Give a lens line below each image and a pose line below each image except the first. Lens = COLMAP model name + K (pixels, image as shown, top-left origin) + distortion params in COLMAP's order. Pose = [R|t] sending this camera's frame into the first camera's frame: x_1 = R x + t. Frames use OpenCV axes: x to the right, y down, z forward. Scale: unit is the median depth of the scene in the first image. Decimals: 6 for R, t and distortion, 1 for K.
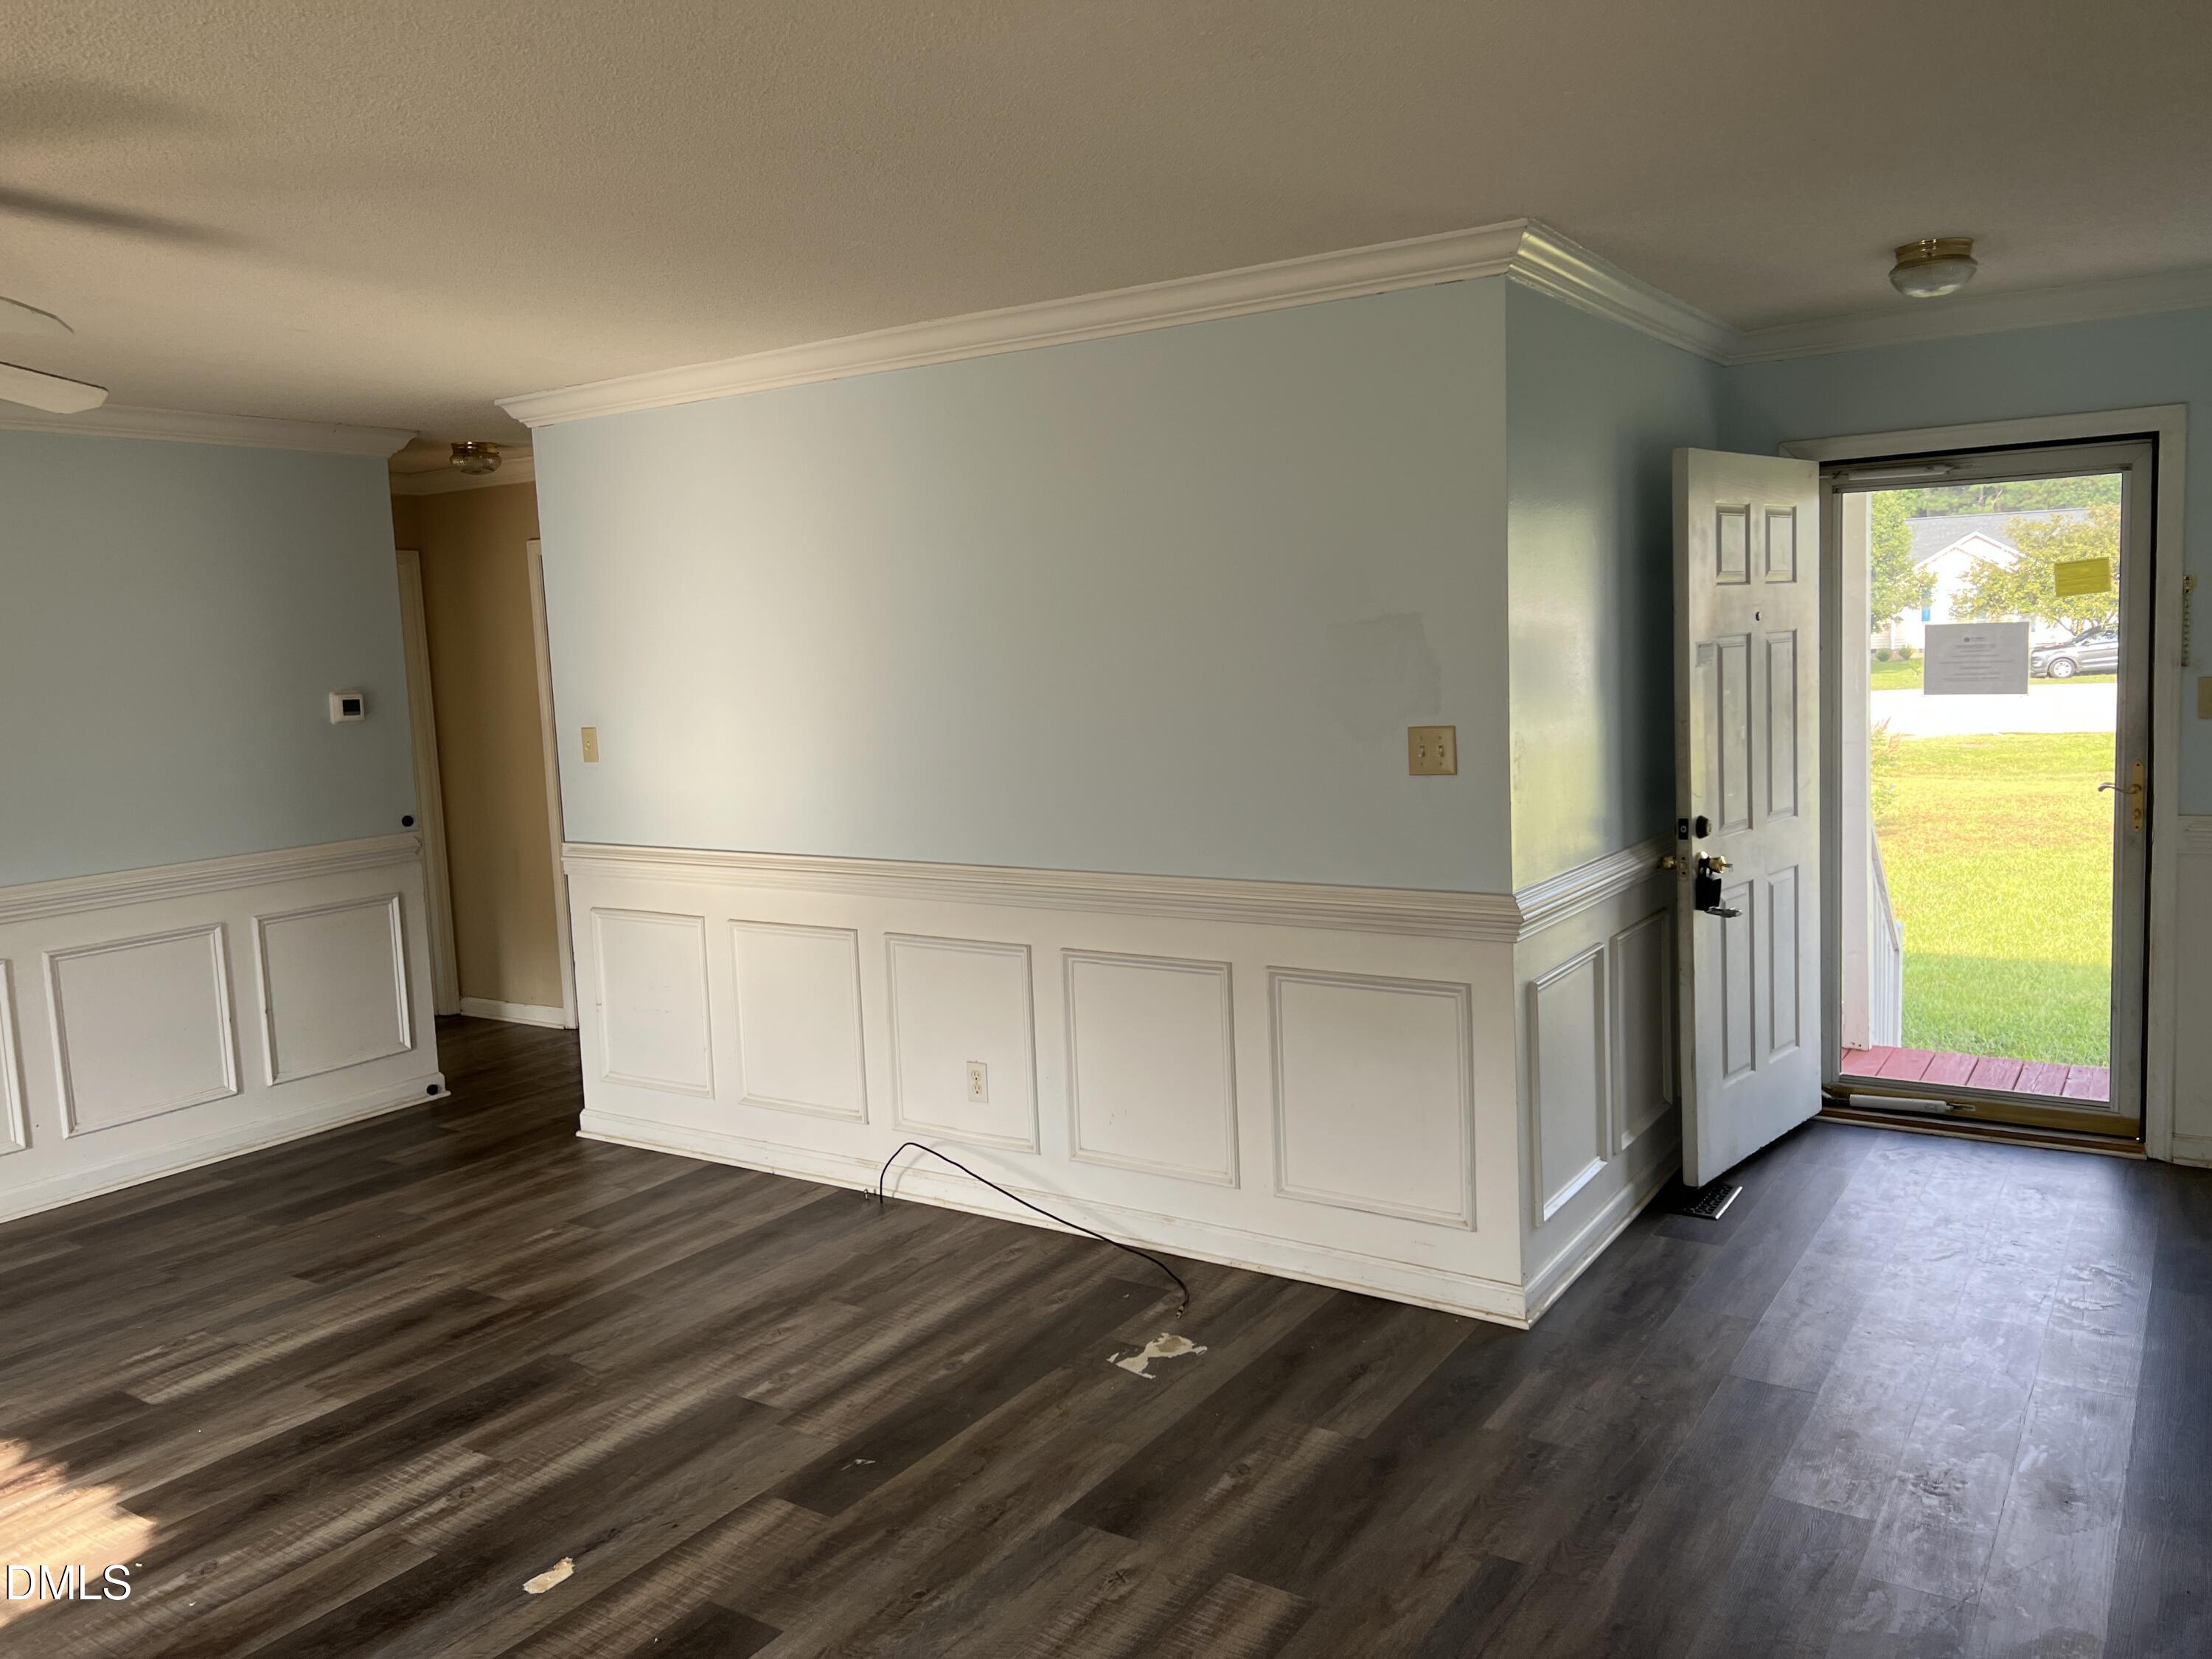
lens RADIAL K [[1674.8, 0, 1115.7], [0, 1674.8, 812.7], [0, 0, 1]] dist [0.039814, -0.031672]
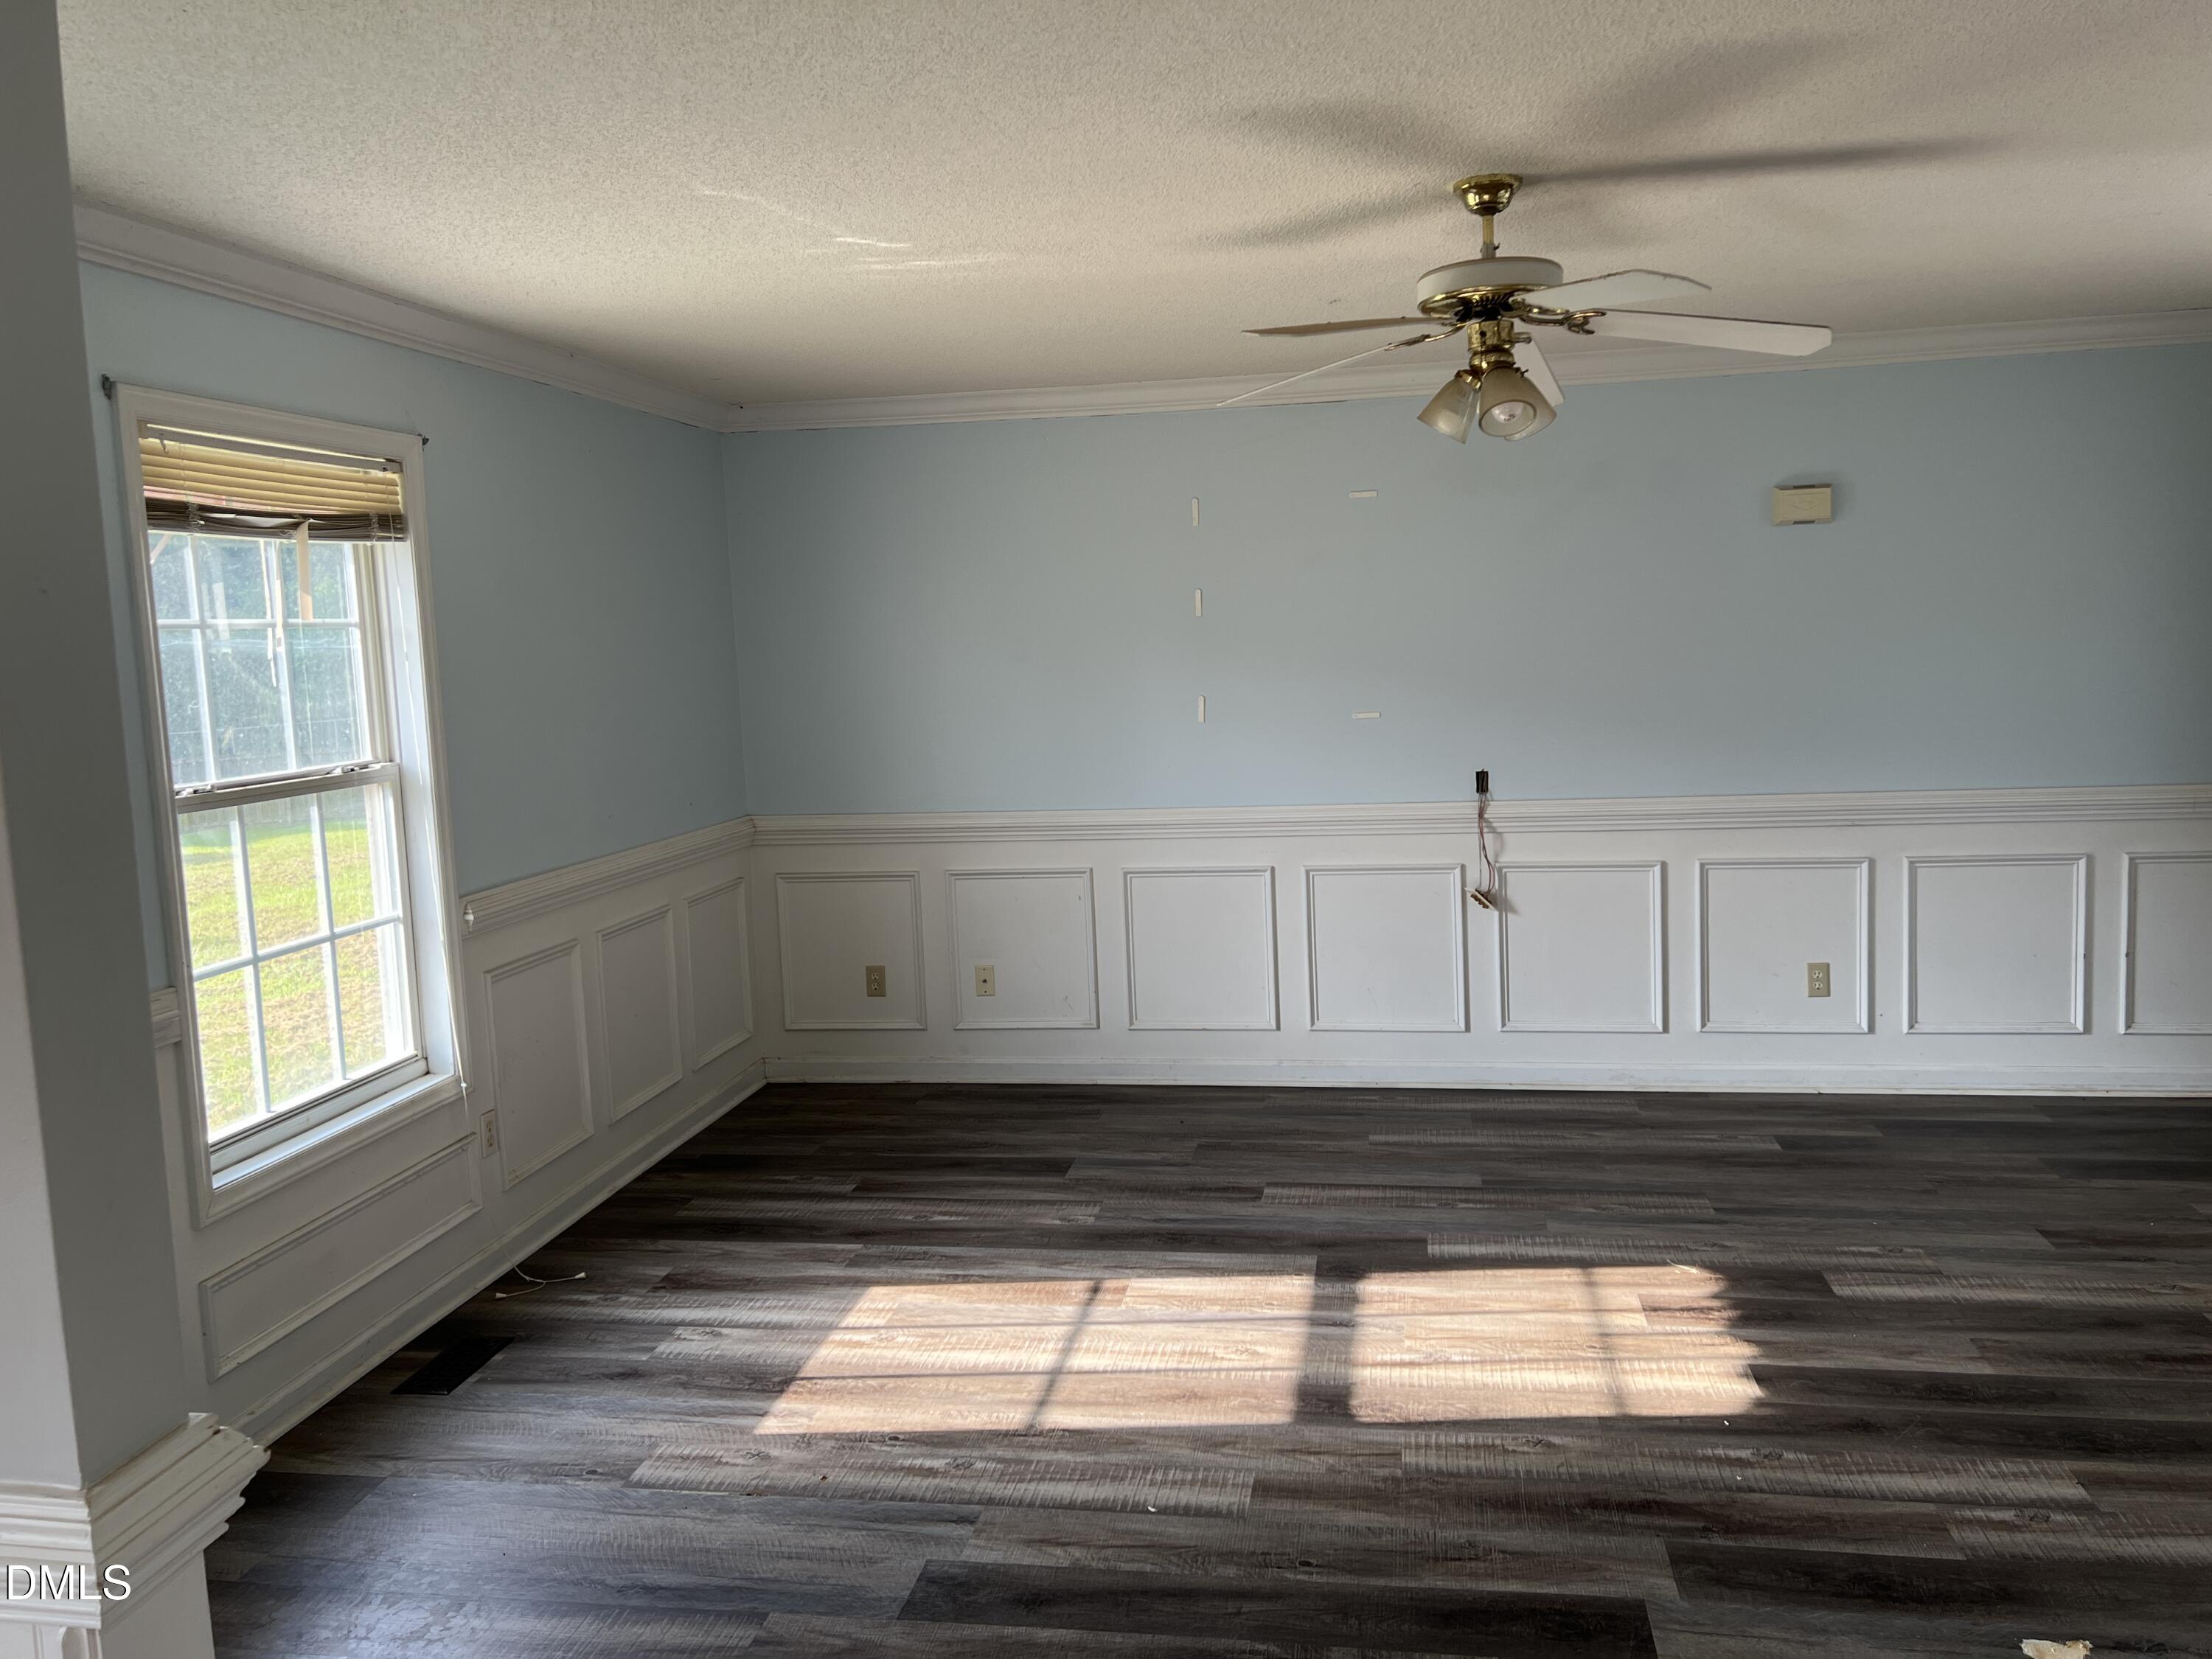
lens RADIAL K [[1674.8, 0, 1118.9], [0, 1674.8, 837.5], [0, 0, 1]] dist [0.039814, -0.031672]
pose [[0.417528, 0.141943, -0.897509, 0.163505], [-0.077404, 0.989689, 0.120513, -0.028520], [0.905361, 0.019153, 0.424210, 0.152118]]
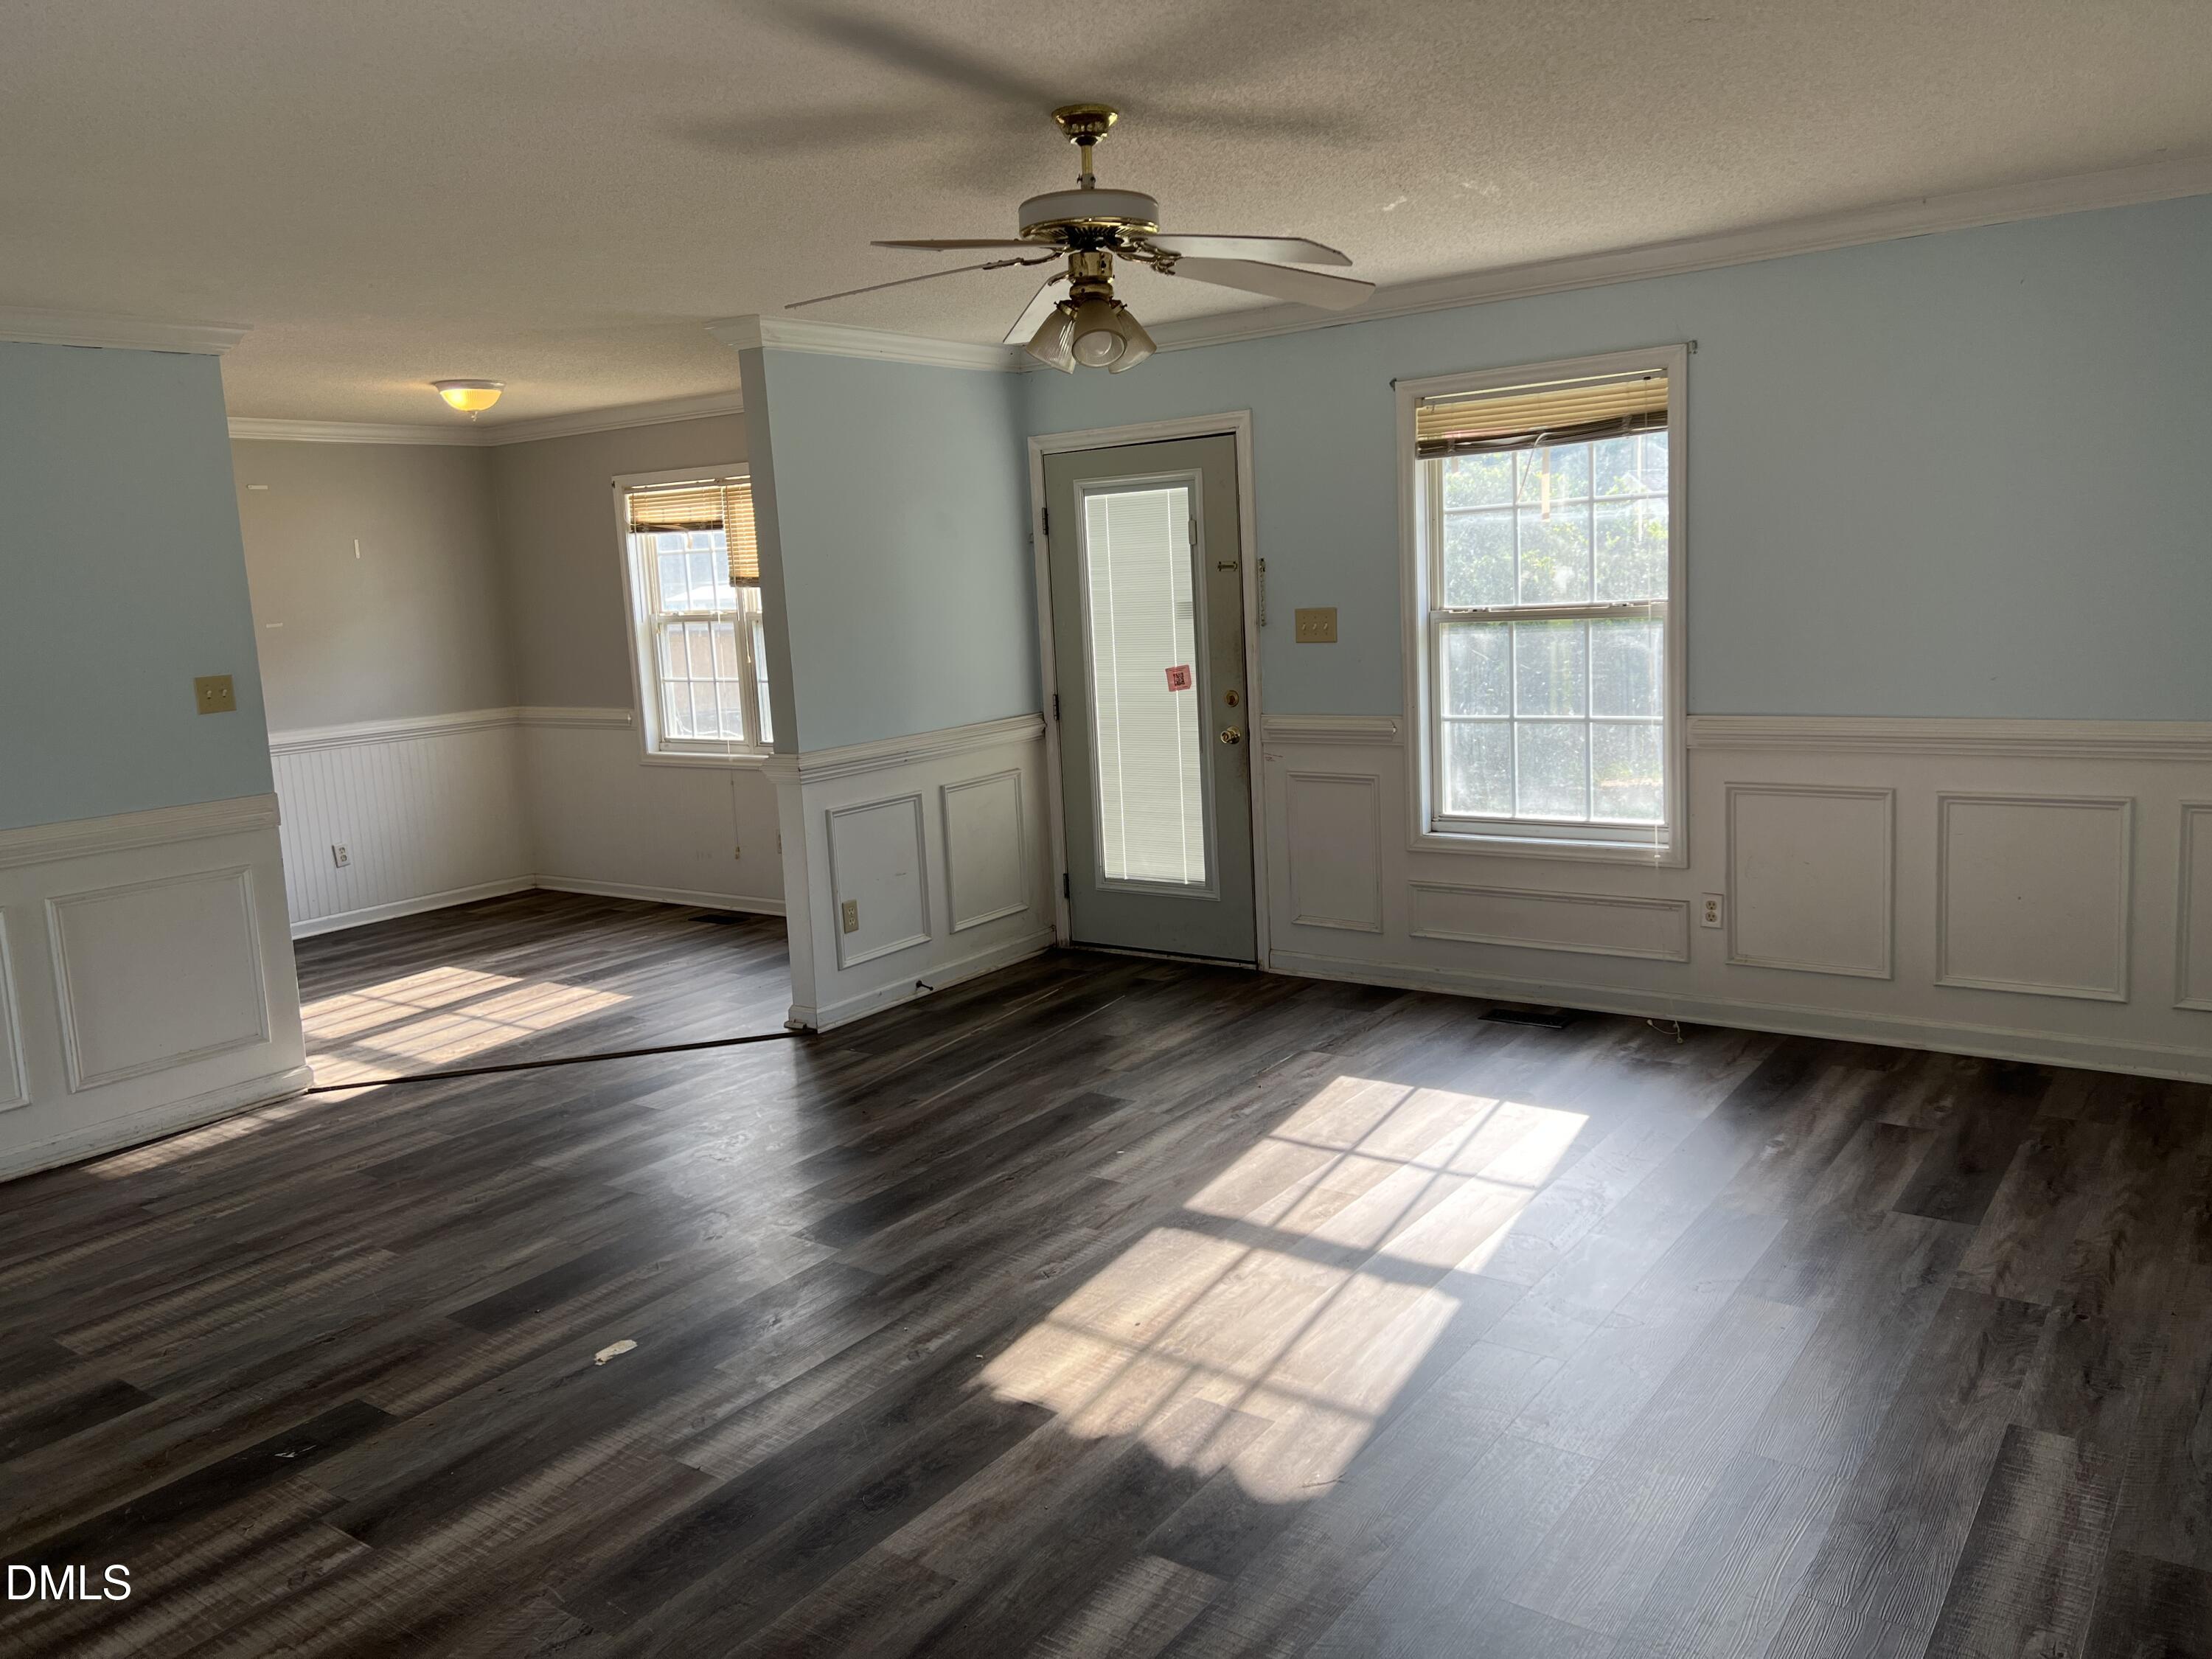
lens RADIAL K [[1674.8, 0, 1106.8], [0, 1674.8, 831.6], [0, 0, 1]] dist [0.039814, -0.031672]
pose [[-0.994318, 0.087891, 0.060059, -0.665117], [0.100393, 0.961851, 0.254487, -0.139400], [-0.035401, 0.259071, -0.965209, 1.733506]]
